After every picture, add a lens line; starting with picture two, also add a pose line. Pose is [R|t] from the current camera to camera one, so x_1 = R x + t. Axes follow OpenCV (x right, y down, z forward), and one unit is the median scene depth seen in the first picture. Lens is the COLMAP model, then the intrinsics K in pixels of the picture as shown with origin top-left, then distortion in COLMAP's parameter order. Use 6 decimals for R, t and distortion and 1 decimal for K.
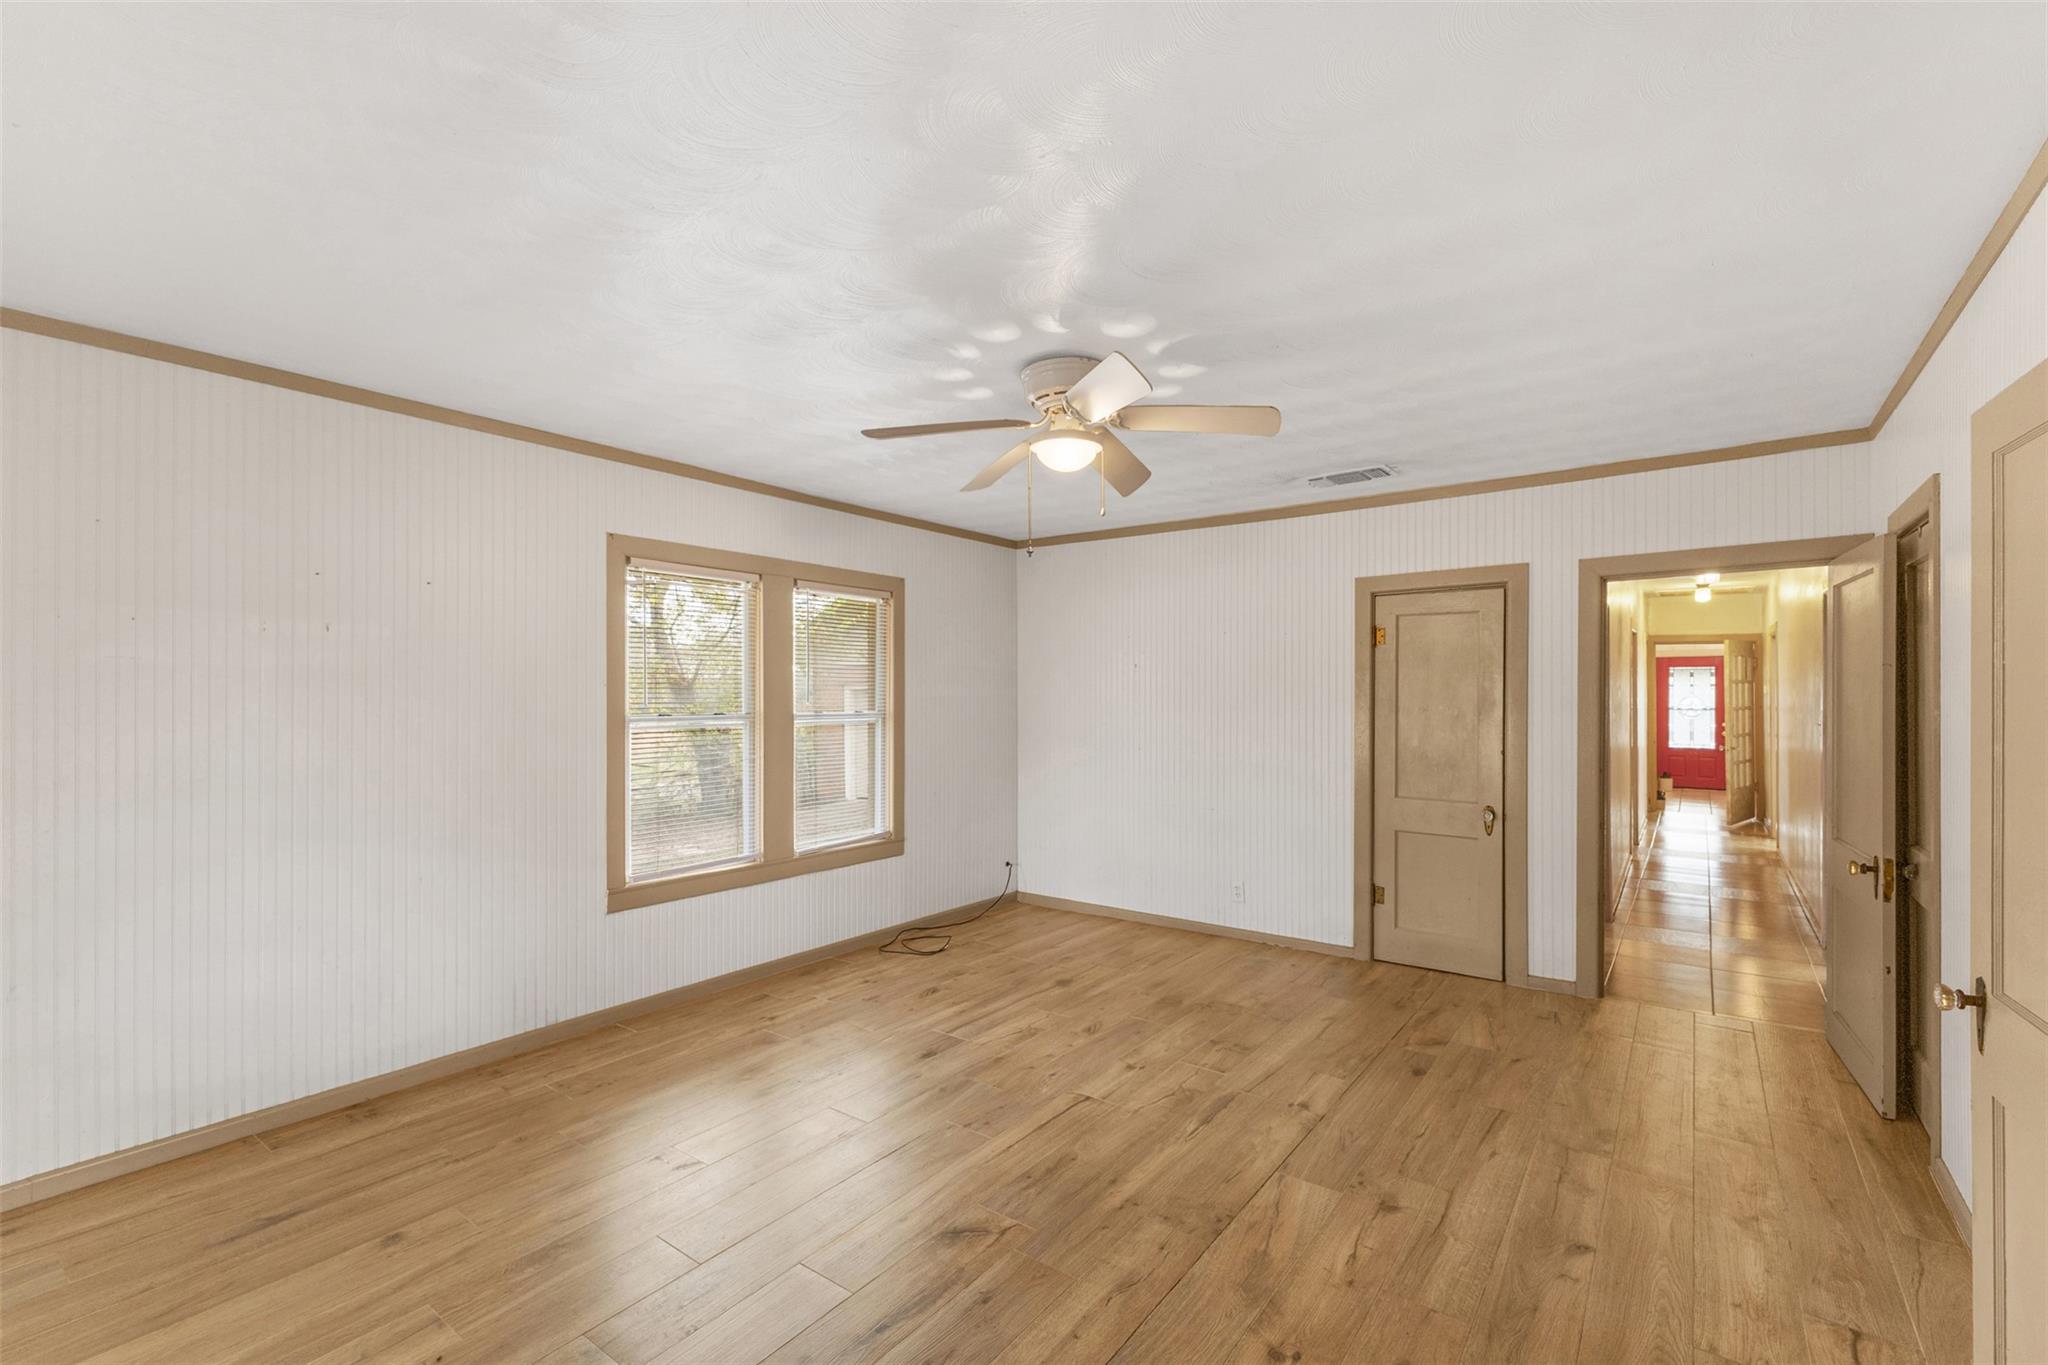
lens RADIAL K [[889.7, 0, 1026.1], [0, 889.7, 677.4], [0, 0, 1]] dist [0.000172, 0.000008]
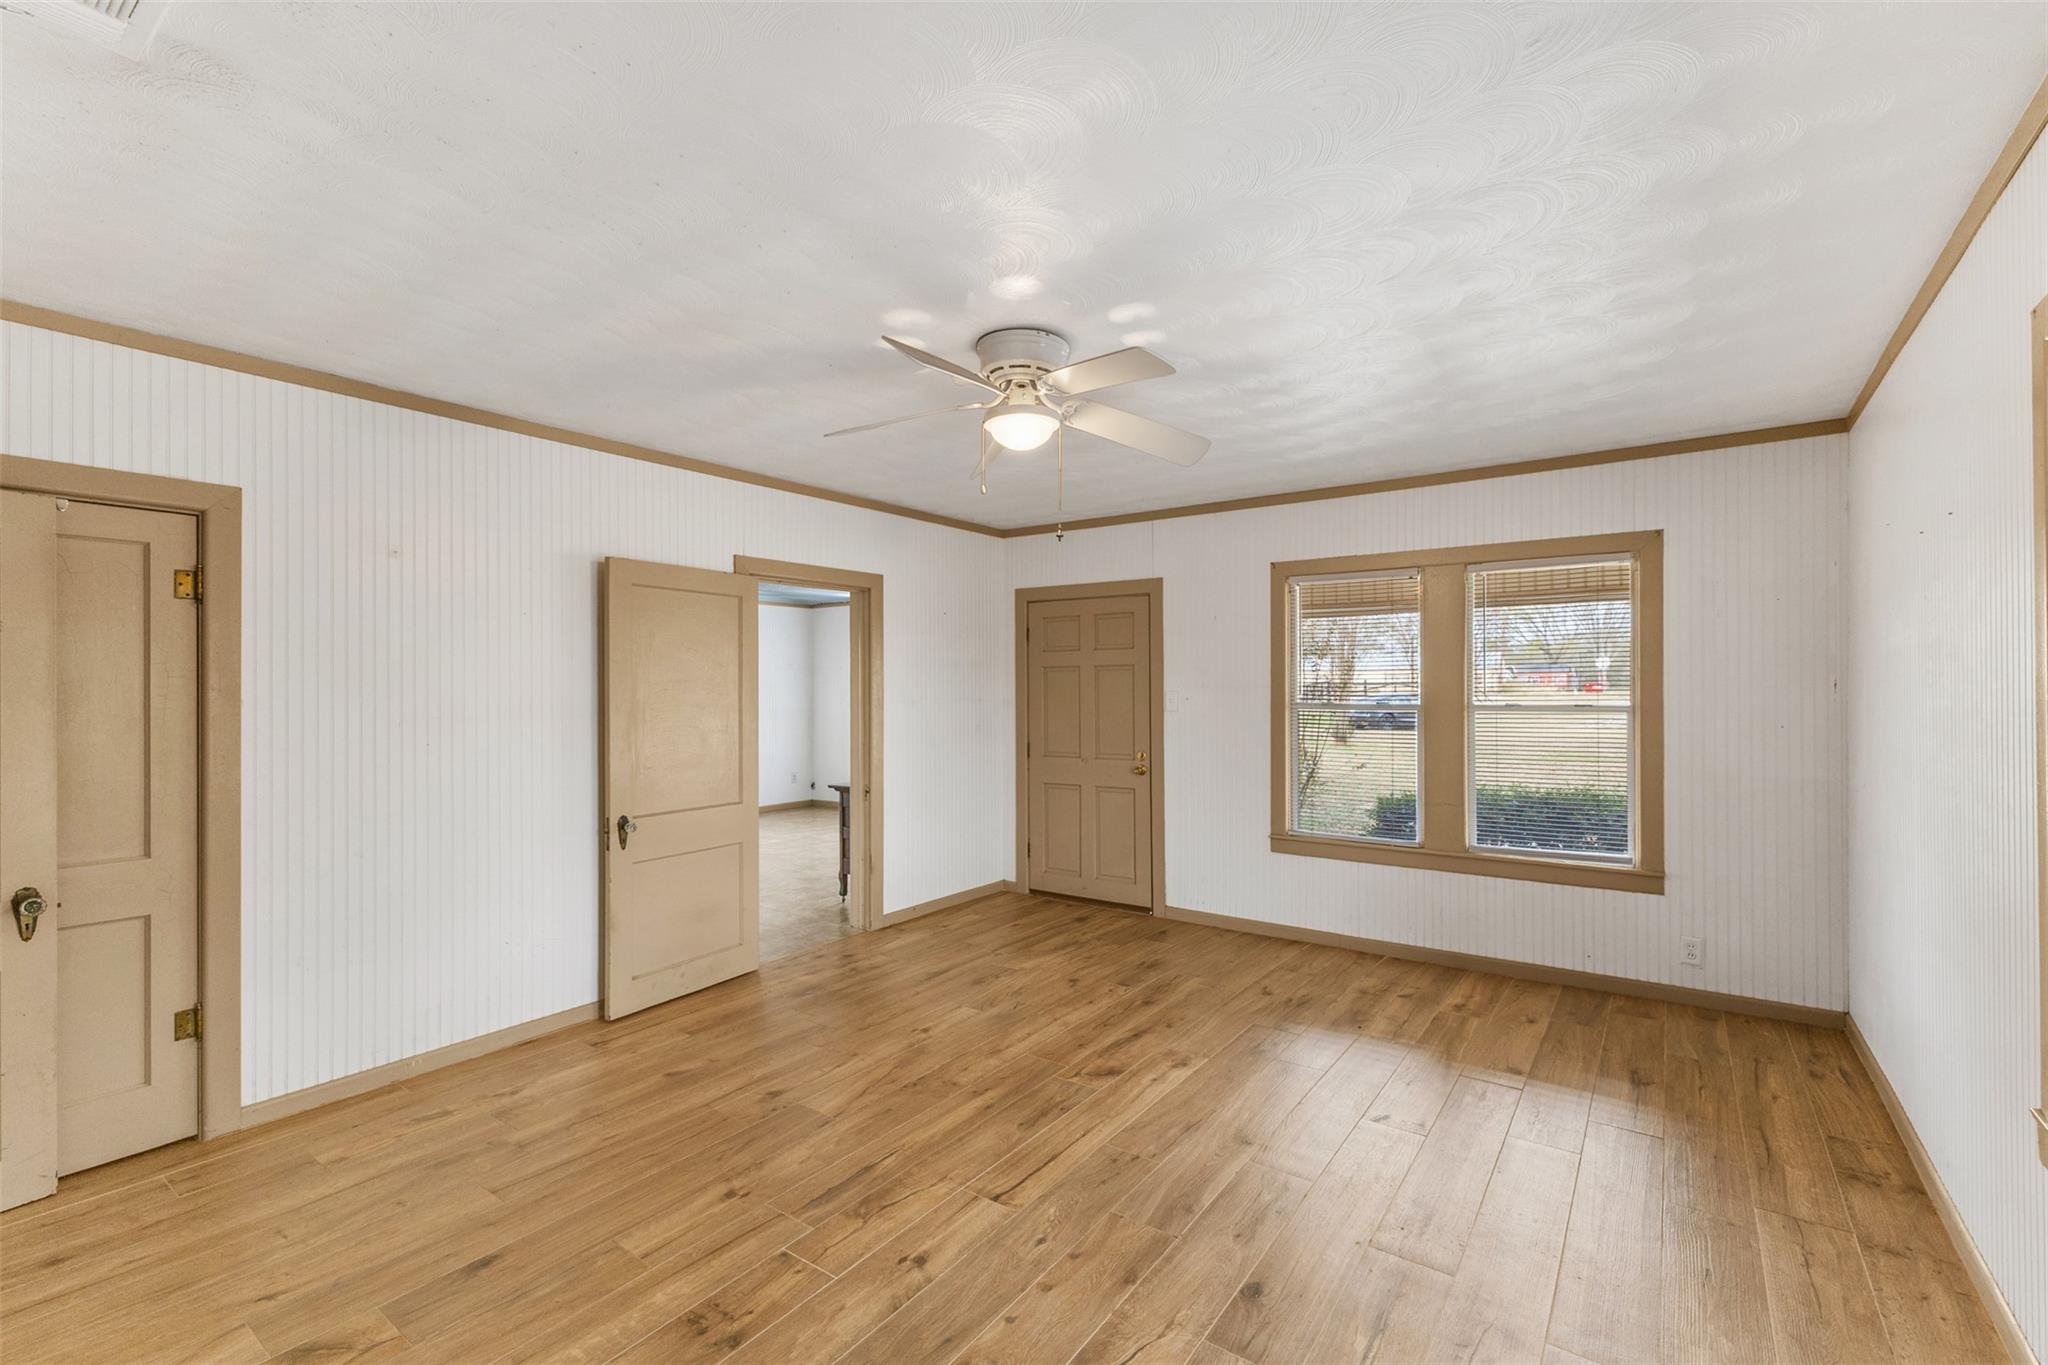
lens RADIAL K [[889.7, 0, 1026.1], [0, 889.7, 677.4], [0, 0, 1]] dist [0.000172, 0.000008]
pose [[-0.999870, 0.009378, -0.013152, 0.054173], [0.009827, 0.999357, -0.034481, 0.046825], [0.012820, -0.034606, -0.999319, 1.977937]]
